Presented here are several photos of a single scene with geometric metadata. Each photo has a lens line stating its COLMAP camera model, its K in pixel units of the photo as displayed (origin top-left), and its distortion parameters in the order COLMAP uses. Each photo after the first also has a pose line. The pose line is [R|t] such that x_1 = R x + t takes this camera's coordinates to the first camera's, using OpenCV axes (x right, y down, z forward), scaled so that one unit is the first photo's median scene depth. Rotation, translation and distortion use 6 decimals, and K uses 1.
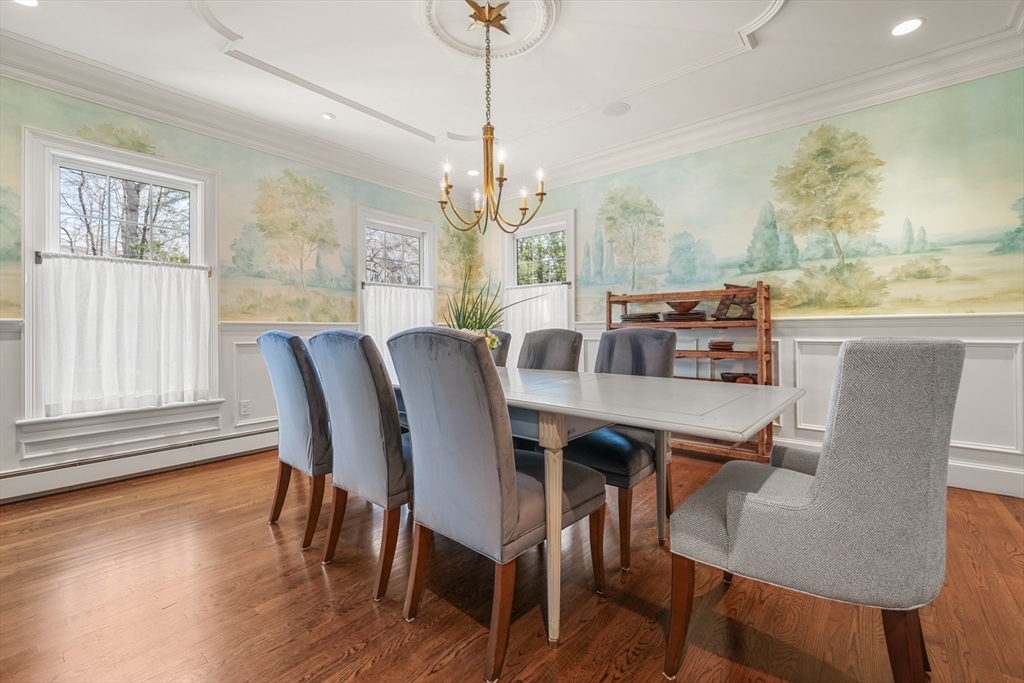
lens RADIAL K [[424.9, 0, 517.3], [0, 424.9, 334.1], [0, 0, 1]] dist [-0.000927, 0.000502]
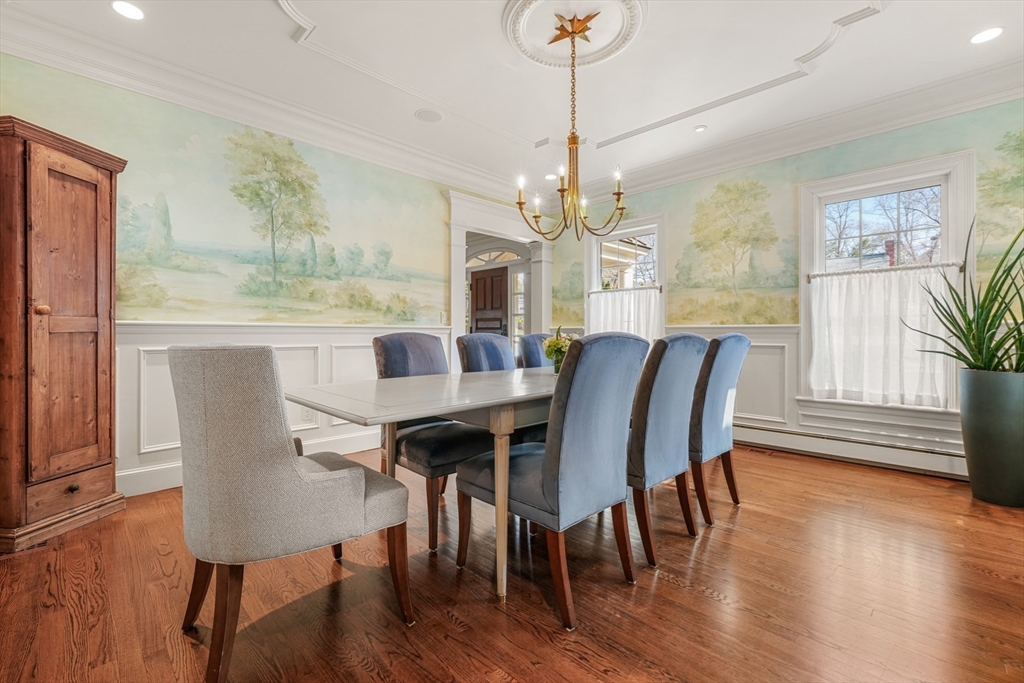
lens RADIAL K [[424.9, 0, 517.3], [0, 424.9, 334.6], [0, 0, 1]] dist [-0.000927, 0.000502]
pose [[-0.058046, 0.012232, -0.998239, 0.548809], [-0.003357, 0.999917, 0.012448, -0.016157], [0.998308, 0.004074, -0.058000, 0.536772]]
